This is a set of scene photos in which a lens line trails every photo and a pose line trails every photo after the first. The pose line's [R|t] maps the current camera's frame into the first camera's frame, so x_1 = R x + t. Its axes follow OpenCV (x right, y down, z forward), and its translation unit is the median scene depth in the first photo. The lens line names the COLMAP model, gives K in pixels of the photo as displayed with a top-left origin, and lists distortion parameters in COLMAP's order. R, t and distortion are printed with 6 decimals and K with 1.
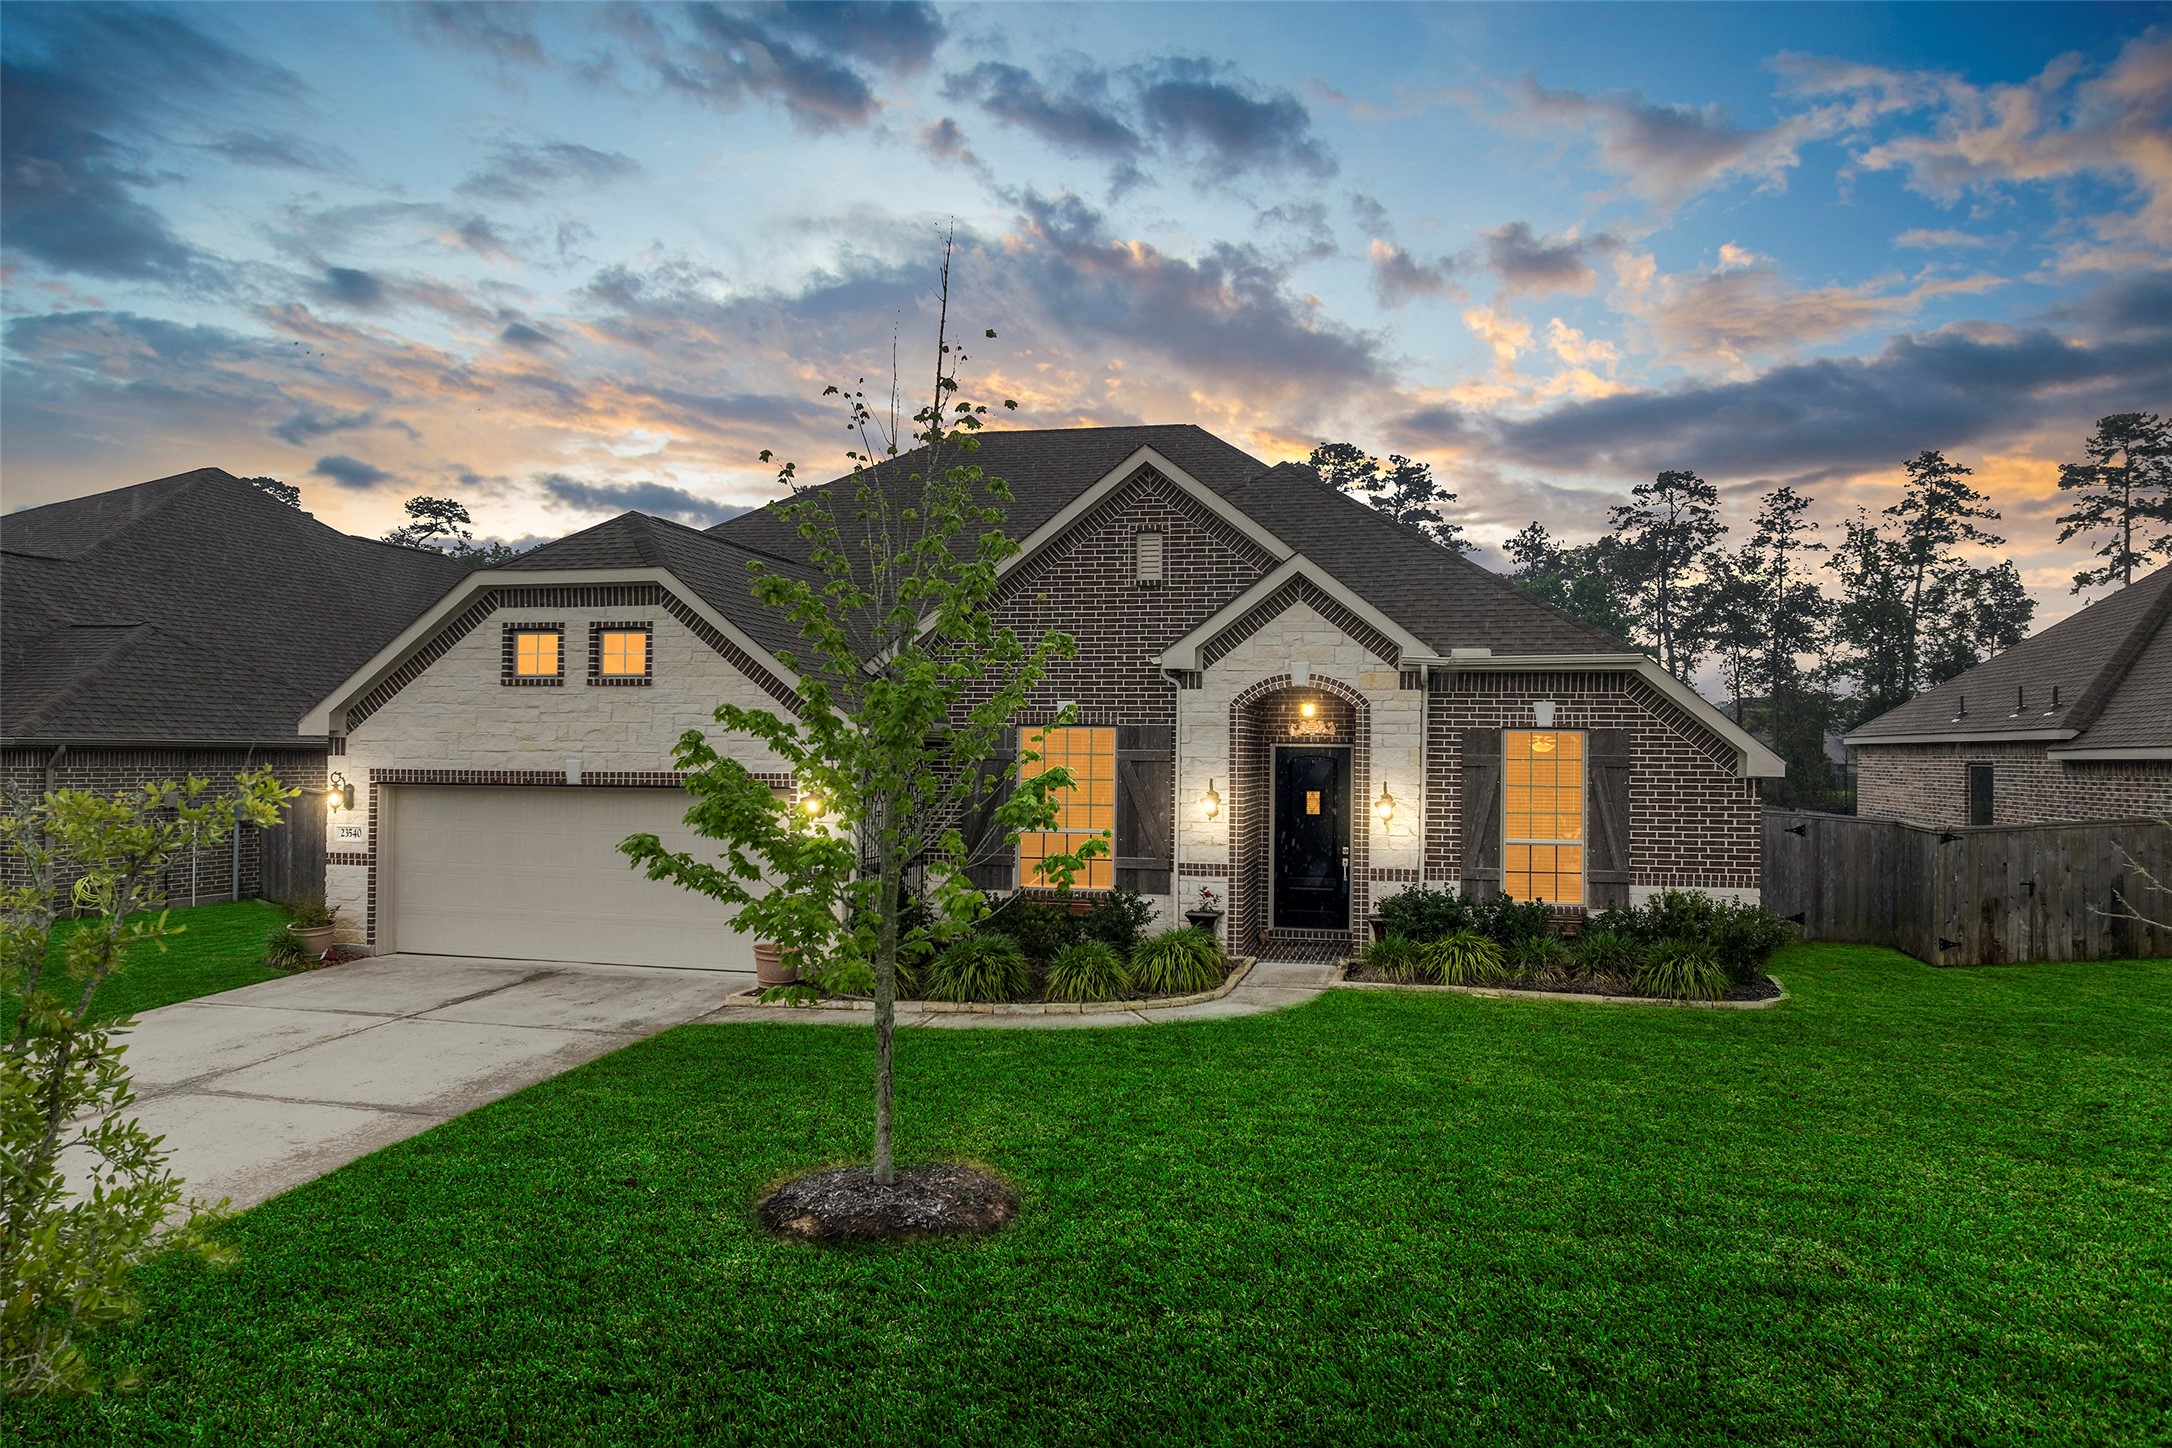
lens RADIAL K [[1503.8, 0, 1086.6], [0, 1503.8, 727.2], [0, 0, 1]] dist [-0.038952, 0.003488]
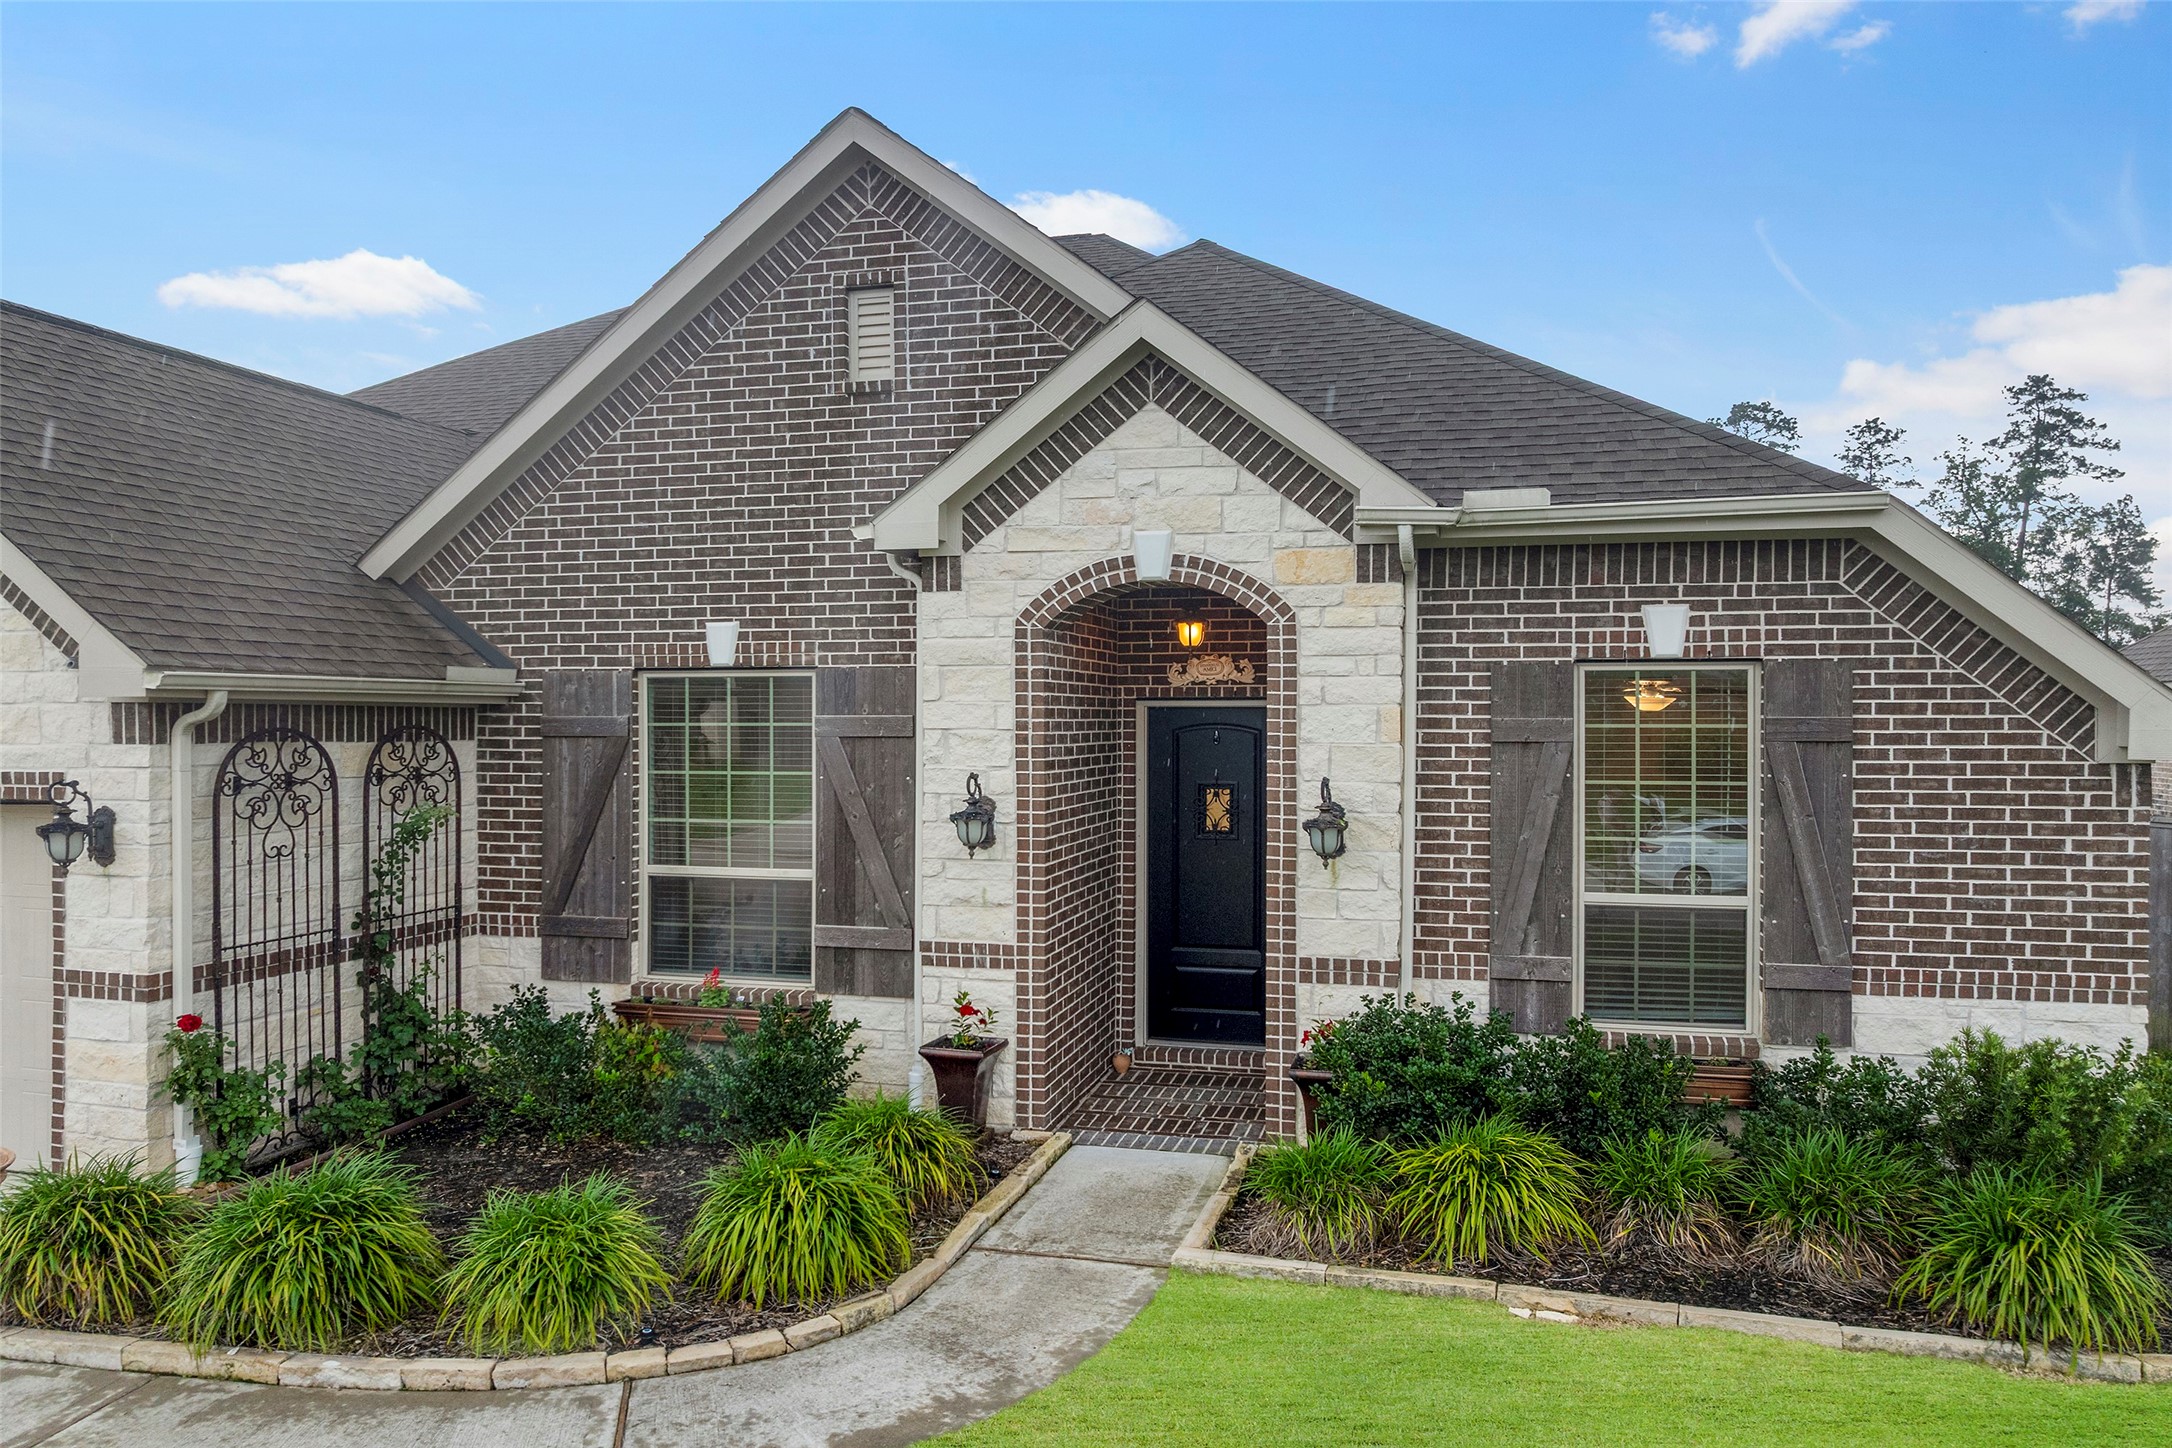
lens RADIAL K [[1503.8, 0, 1086.6], [0, 1503.8, 721.7], [0, 0, 1]] dist [-0.038952, 0.003488]
pose [[0.999344, -0.010089, -0.034787, 0.136080], [0.010721, 0.999780, 0.018009, 0.009287], [0.034598, -0.018370, 0.999232, 0.510000]]
